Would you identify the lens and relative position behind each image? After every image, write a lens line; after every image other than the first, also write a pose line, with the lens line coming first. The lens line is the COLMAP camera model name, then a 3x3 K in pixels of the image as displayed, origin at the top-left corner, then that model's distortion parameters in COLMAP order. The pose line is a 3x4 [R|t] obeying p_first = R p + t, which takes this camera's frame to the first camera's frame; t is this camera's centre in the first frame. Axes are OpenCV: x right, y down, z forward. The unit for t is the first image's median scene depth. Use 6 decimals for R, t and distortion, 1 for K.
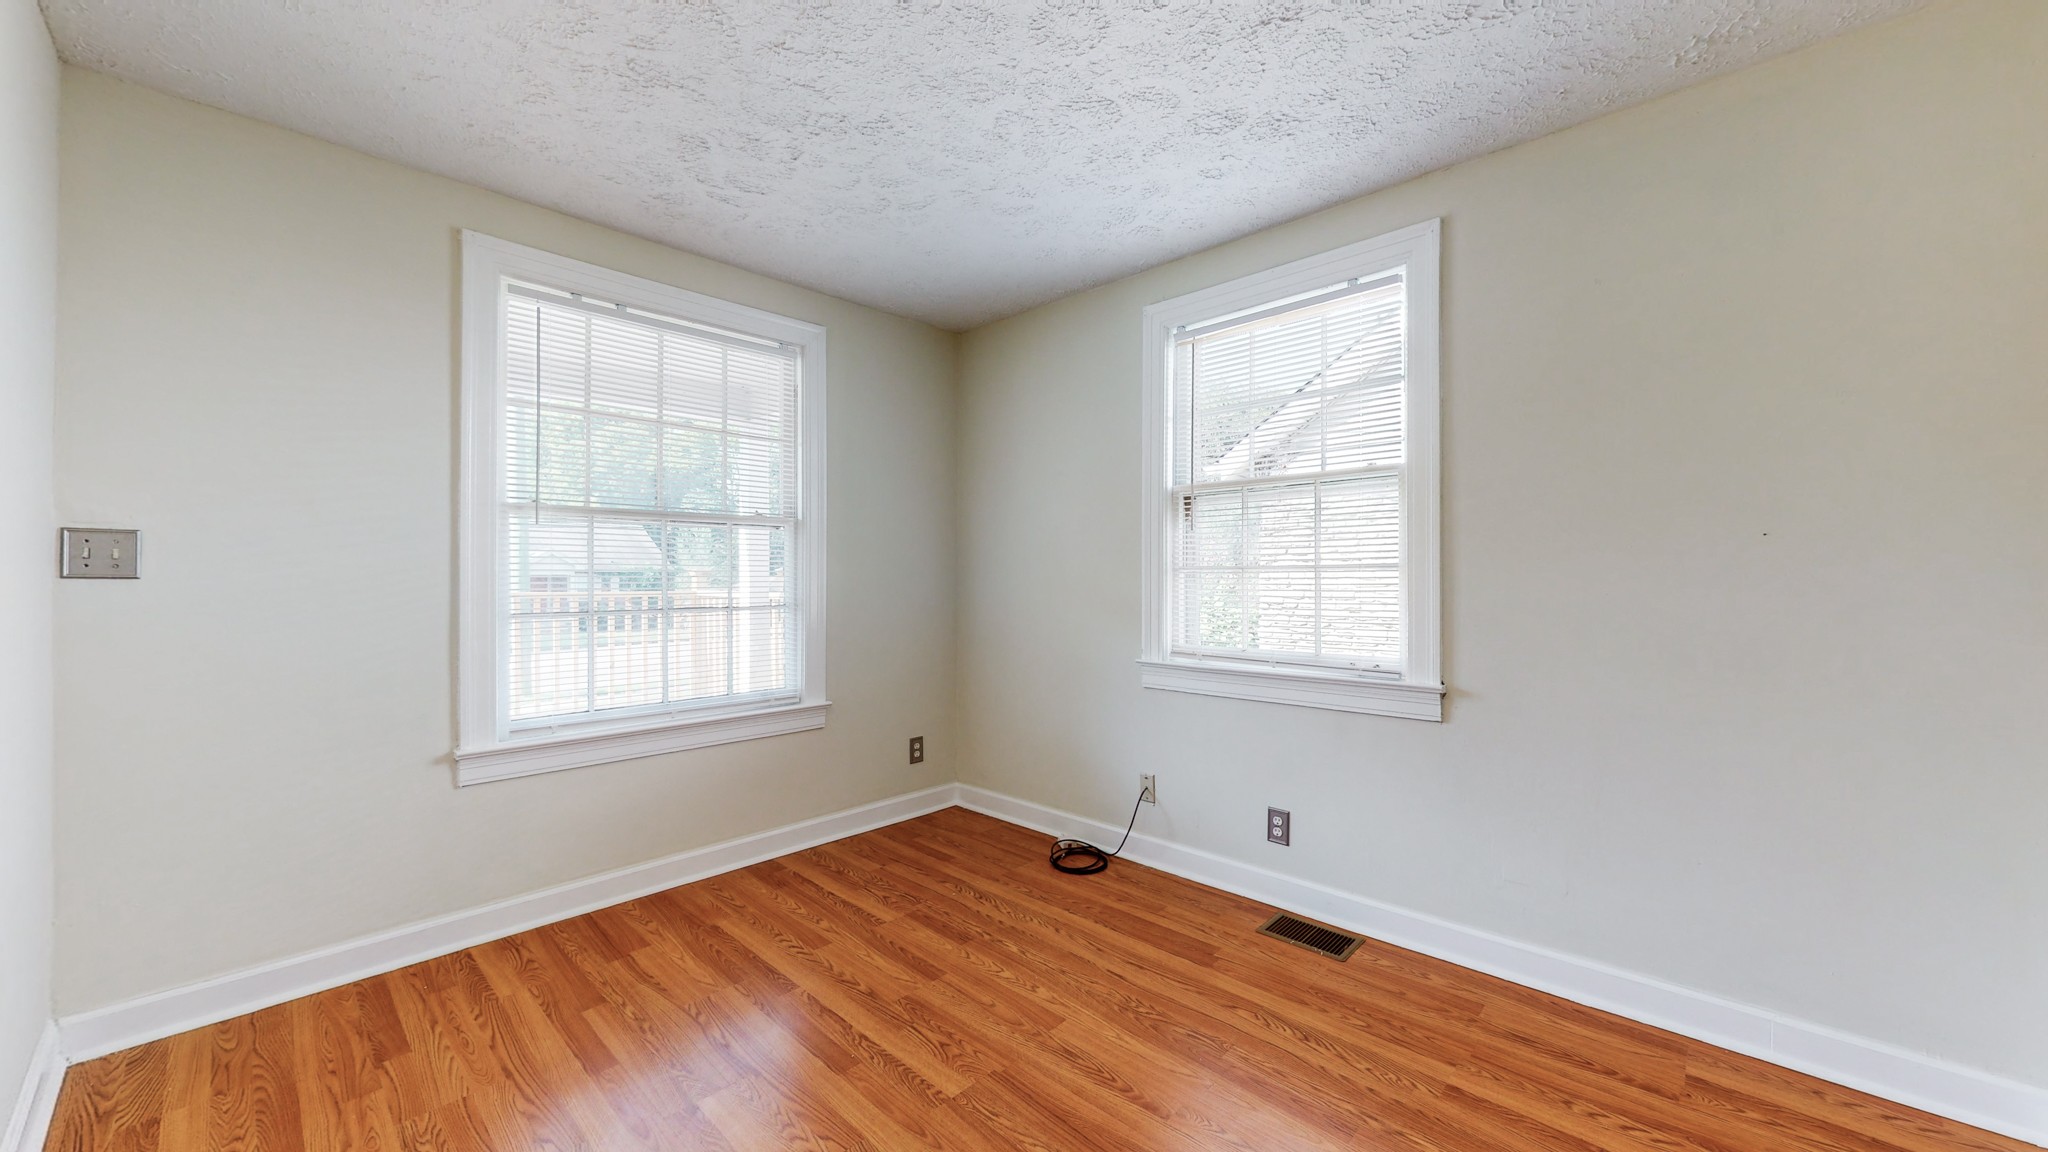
lens RADIAL K [[750.9, 0, 1059.9], [0, 750.9, 570.4], [0, 0, 1]] dist [0.000357, -0.000143]
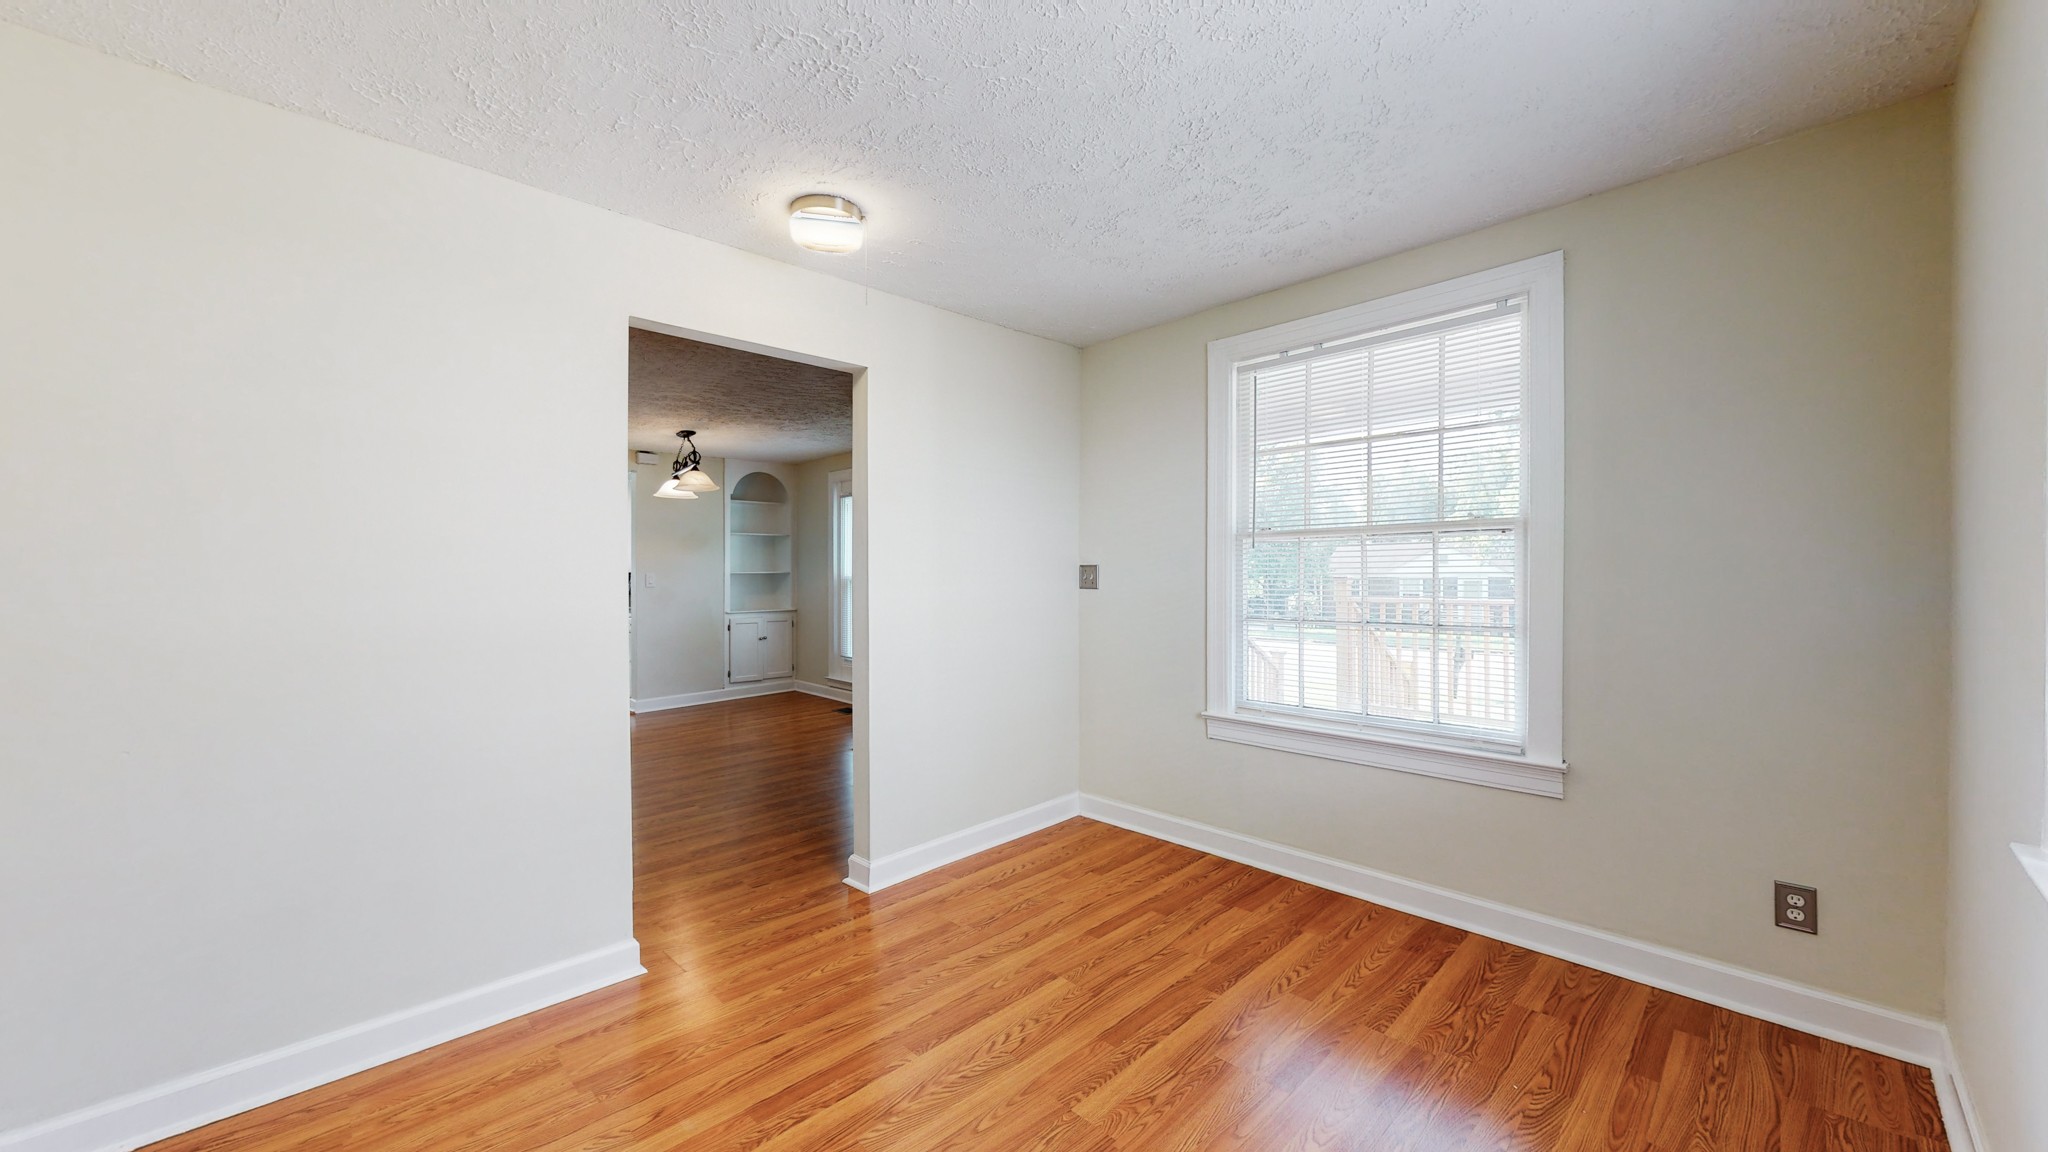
lens RADIAL K [[750.9, 0, 1016.8], [0, 750.9, 581.1], [0, 0, 1]] dist [0.000357, -0.000143]
pose [[-0.077001, -0.013363, -0.996941, 0.576068], [-0.002688, 0.999909, -0.013195, 0.012170], [0.997027, 0.001664, -0.077030, 0.674790]]
